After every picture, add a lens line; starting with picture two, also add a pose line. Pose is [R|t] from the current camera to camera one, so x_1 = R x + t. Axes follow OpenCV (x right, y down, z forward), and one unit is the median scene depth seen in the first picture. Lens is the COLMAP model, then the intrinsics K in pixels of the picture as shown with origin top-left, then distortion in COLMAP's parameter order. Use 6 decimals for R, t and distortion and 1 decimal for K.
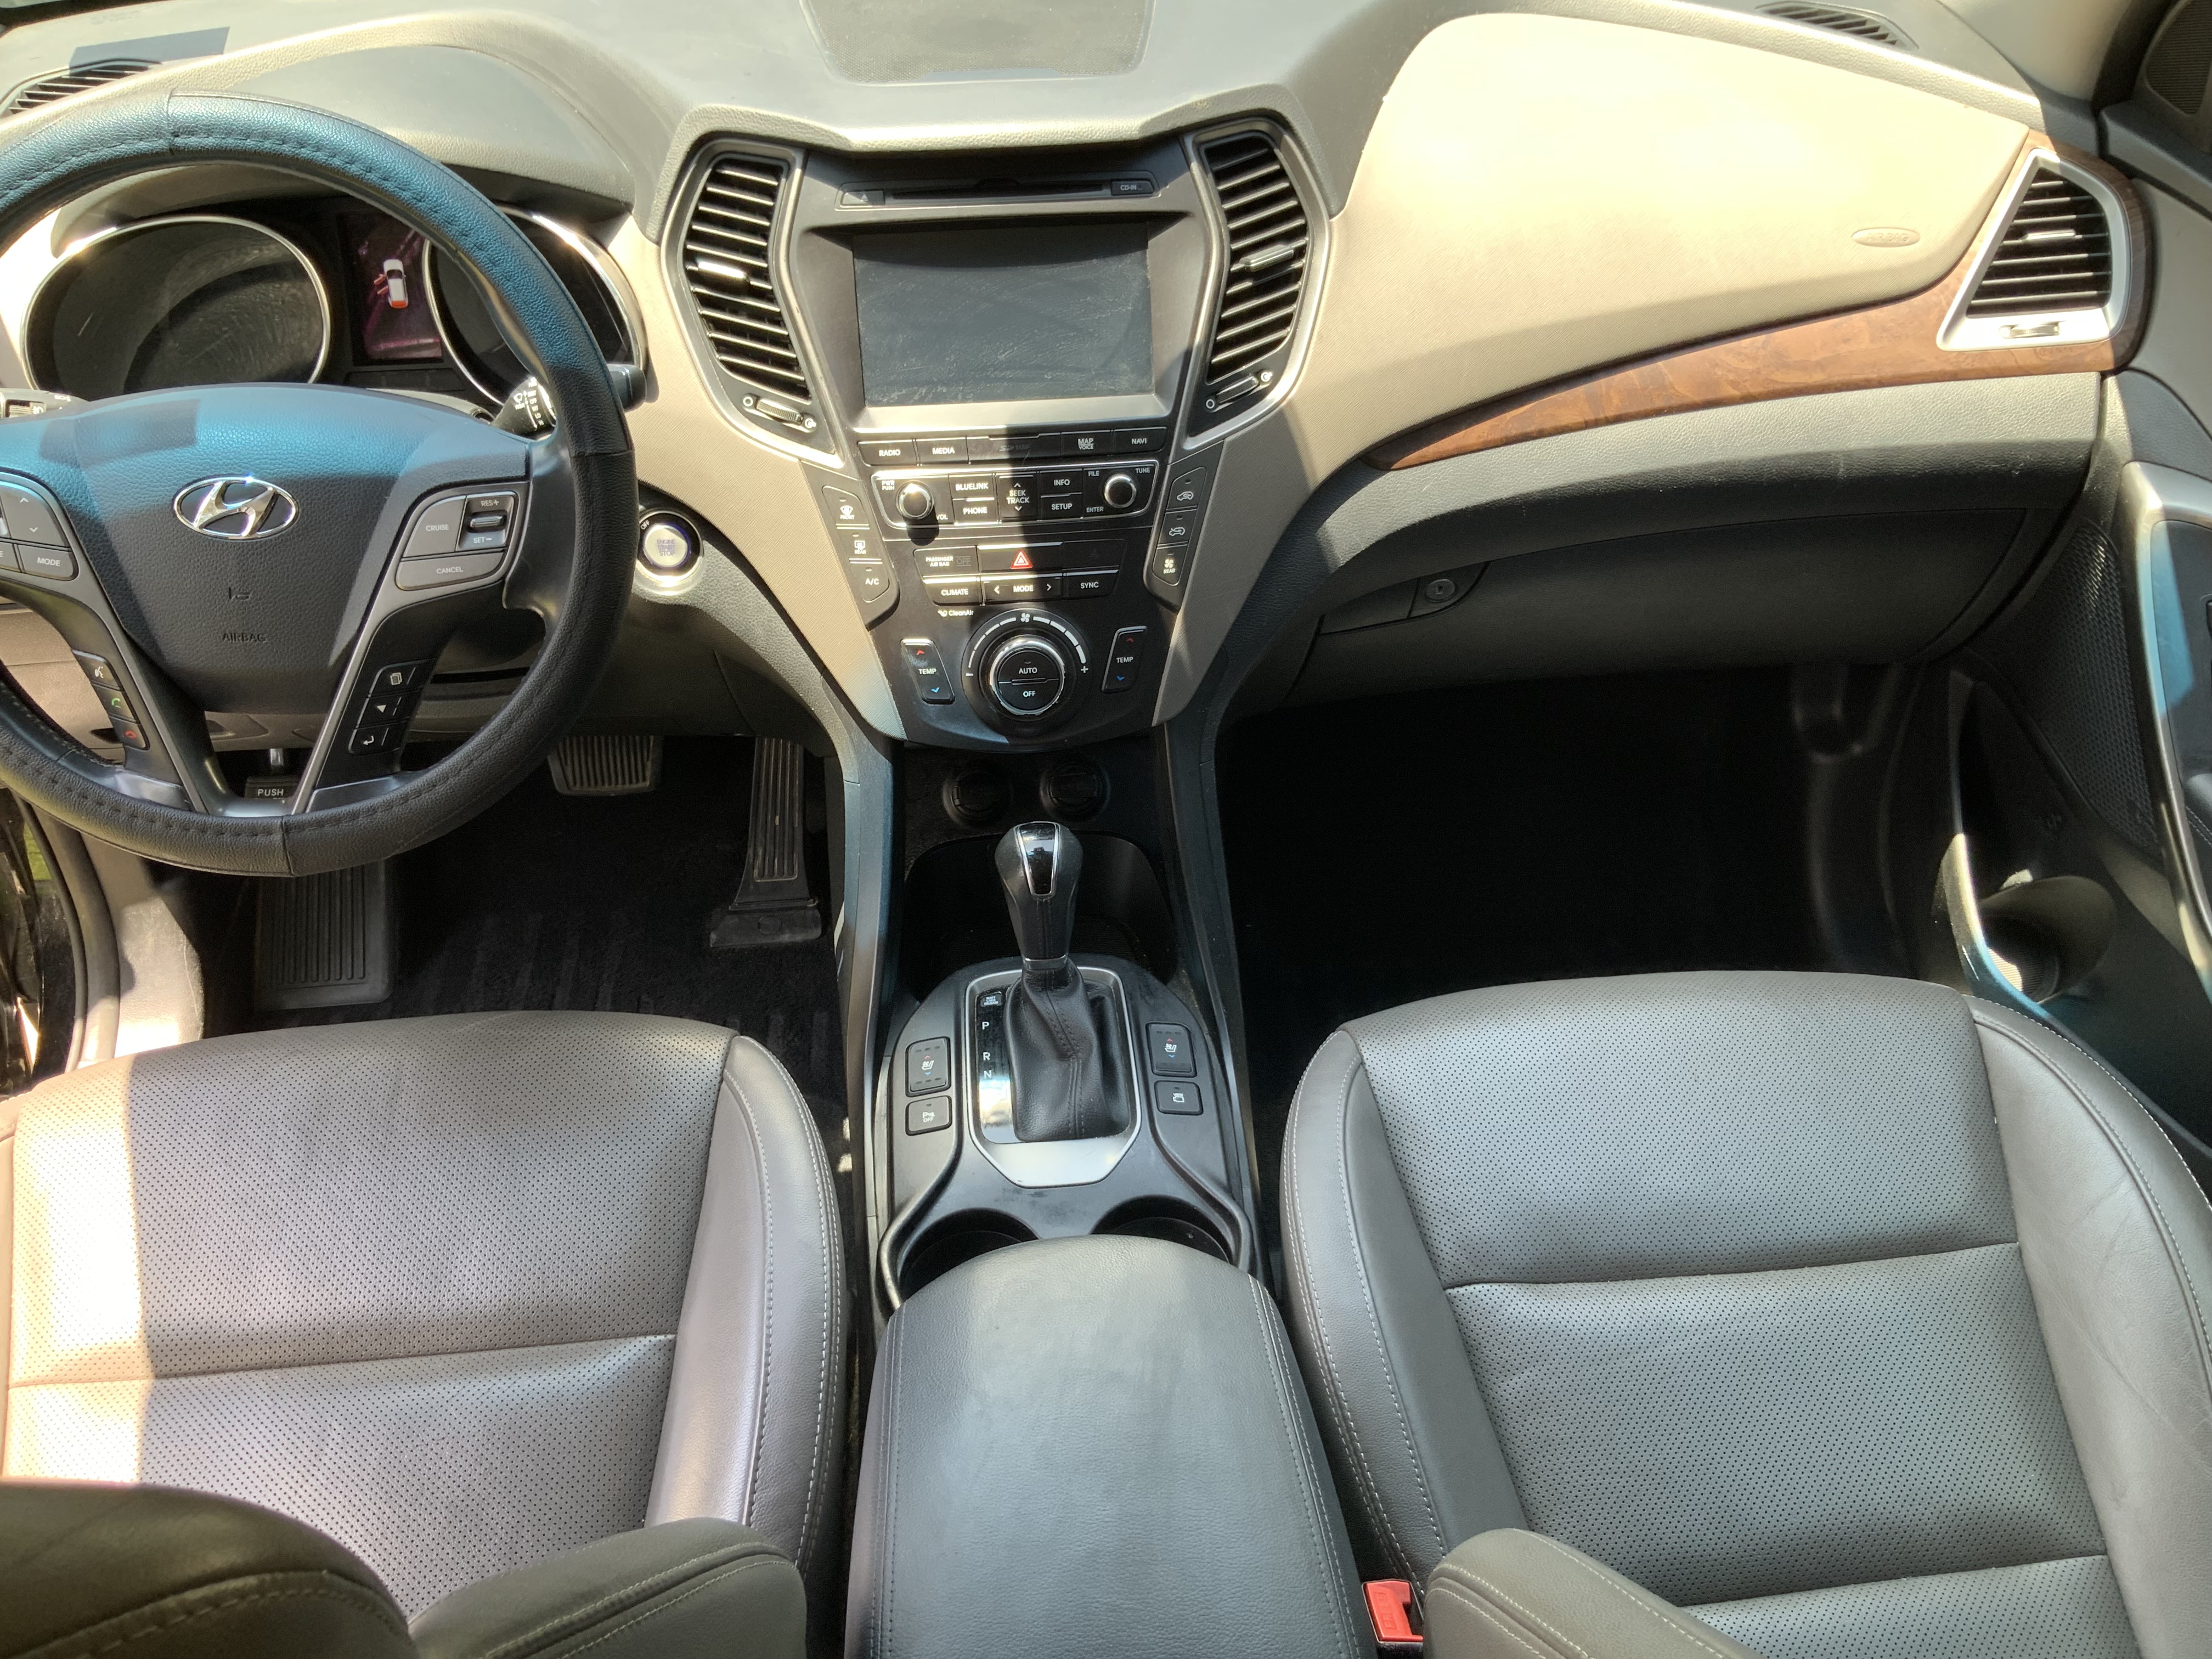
lens RADIAL K [[1831.1, 0, 1111.4], [0, 1831.1, 835.5], [0, 0, 1]] dist [0.122059, -0.251076]
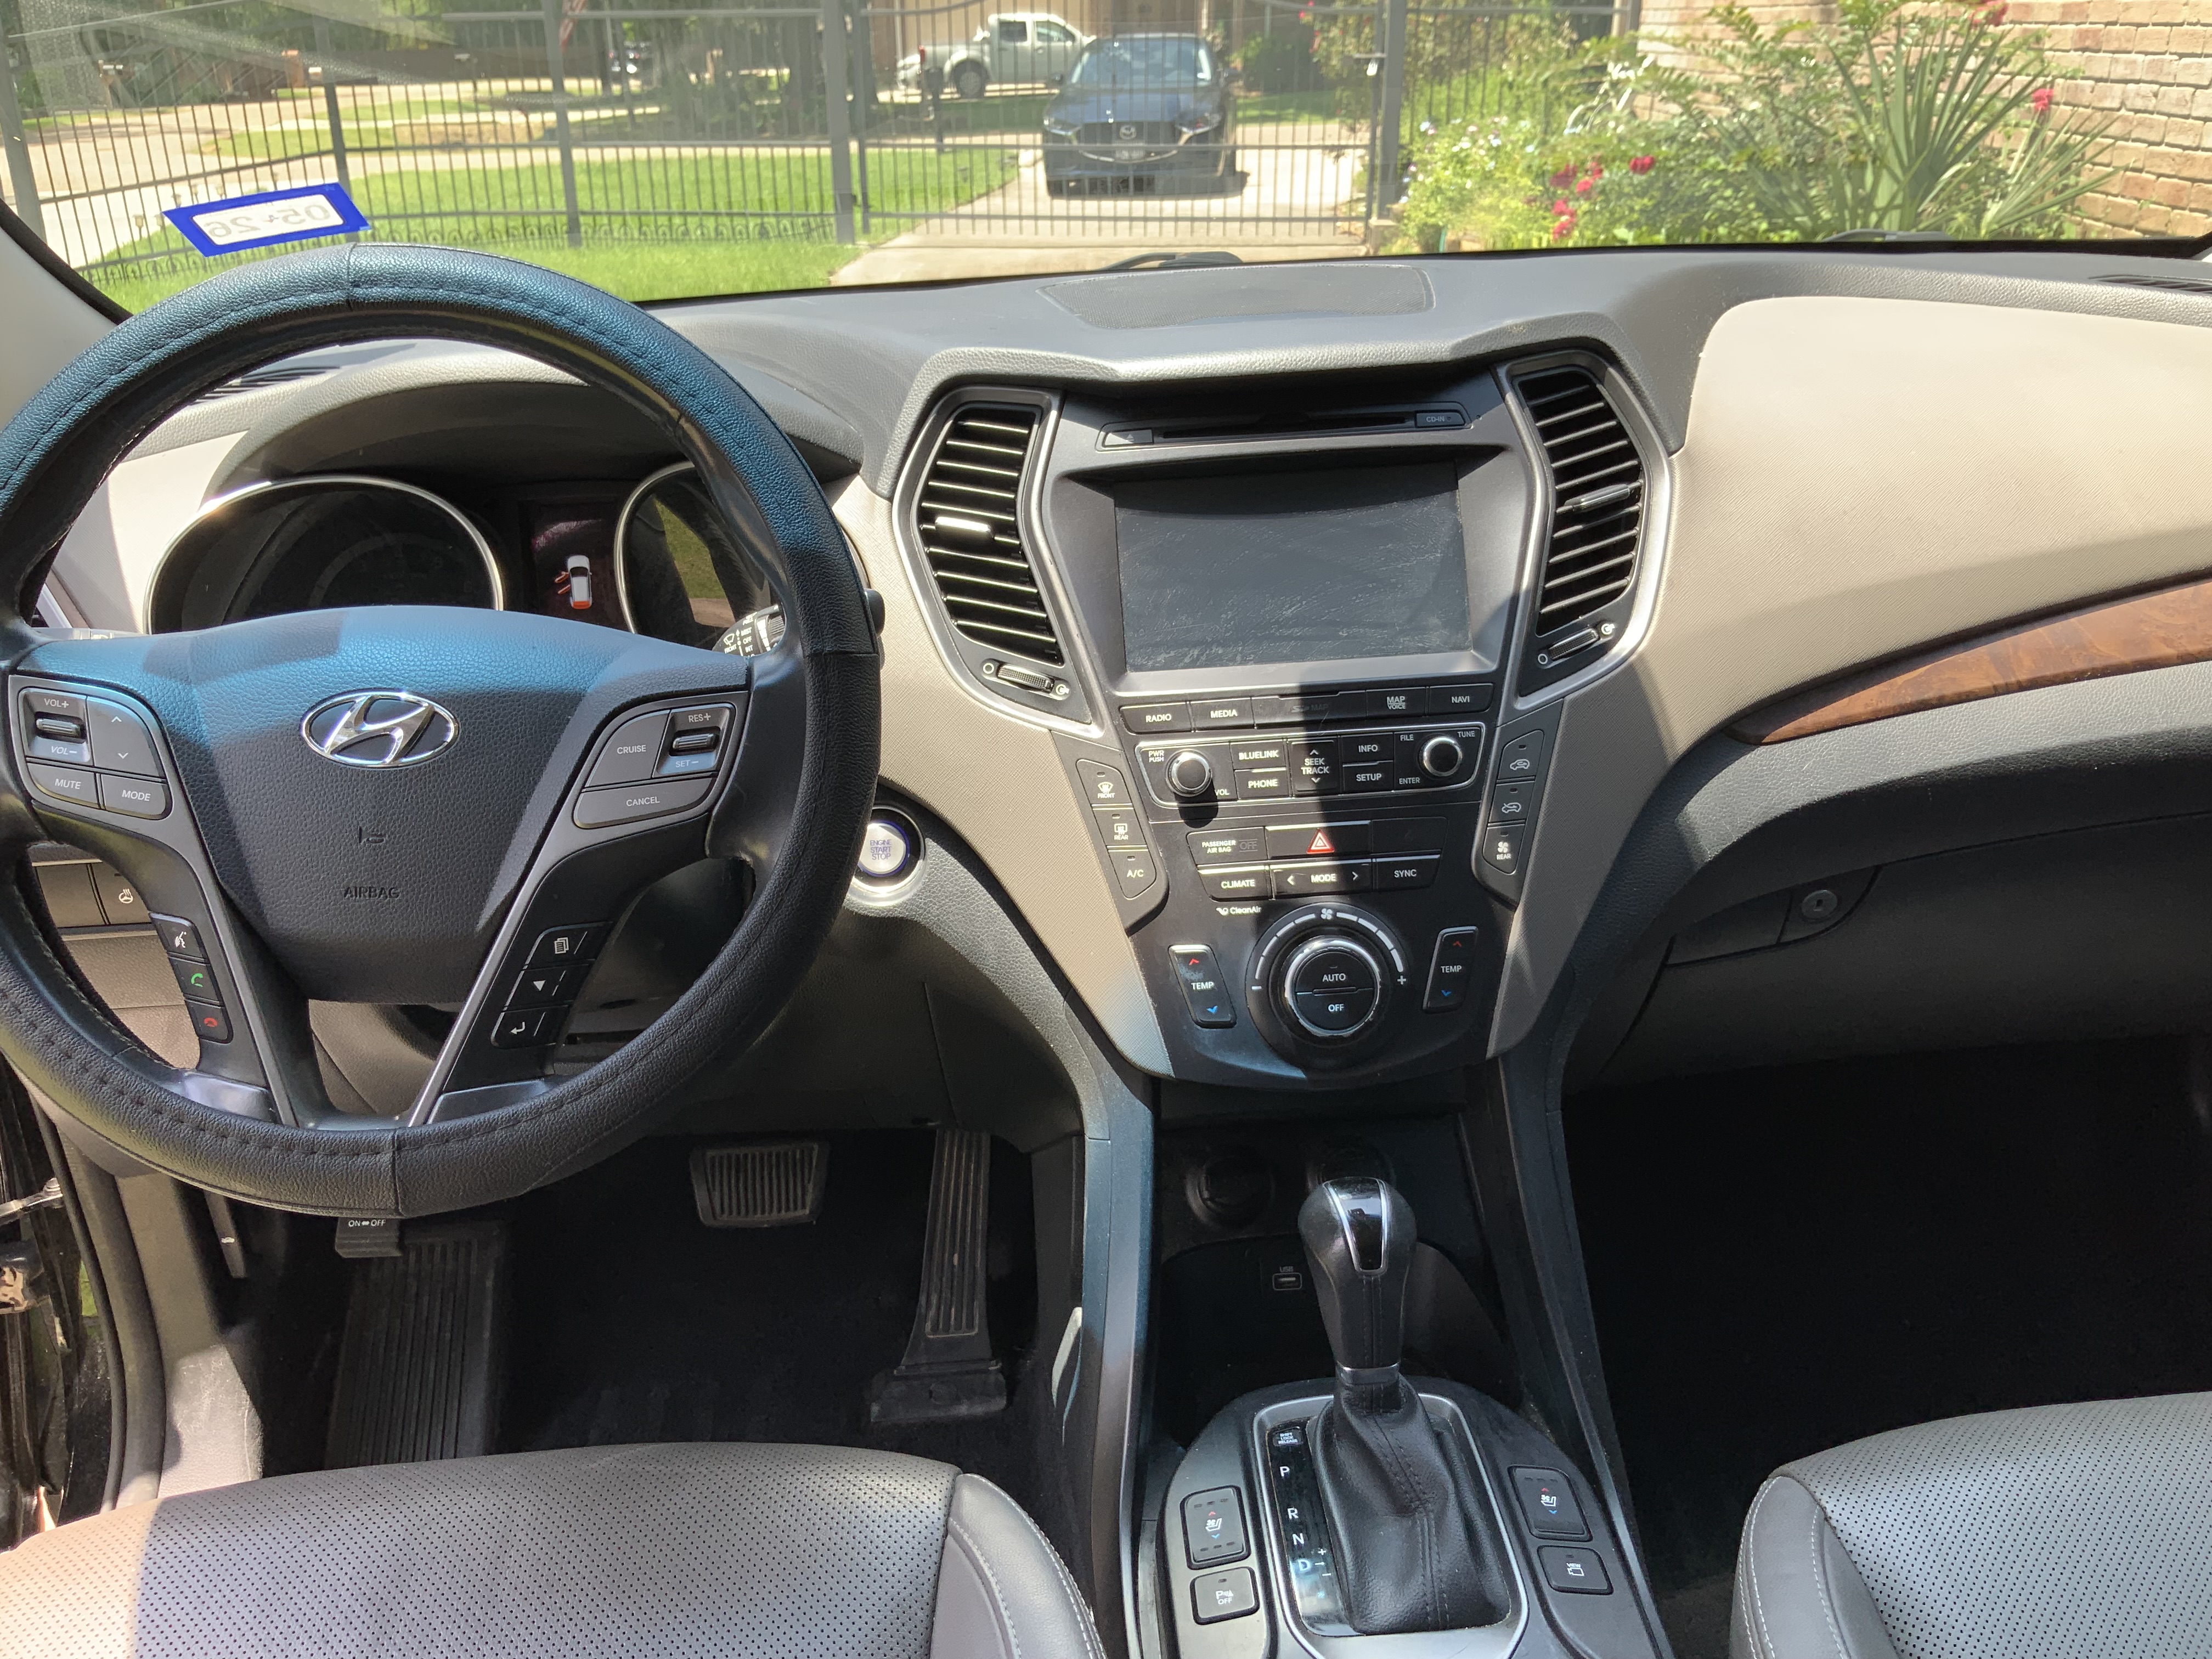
lens RADIAL K [[1831.1, 0, 1111.4], [0, 1831.1, 835.5], [0, 0, 1]] dist [0.122059, -0.251076]
pose [[0.998679, -0.023005, -0.045946, -0.103644], [0.008408, 0.955289, -0.295554, 0.083785], [0.050691, 0.294777, 0.954221, 0.227874]]
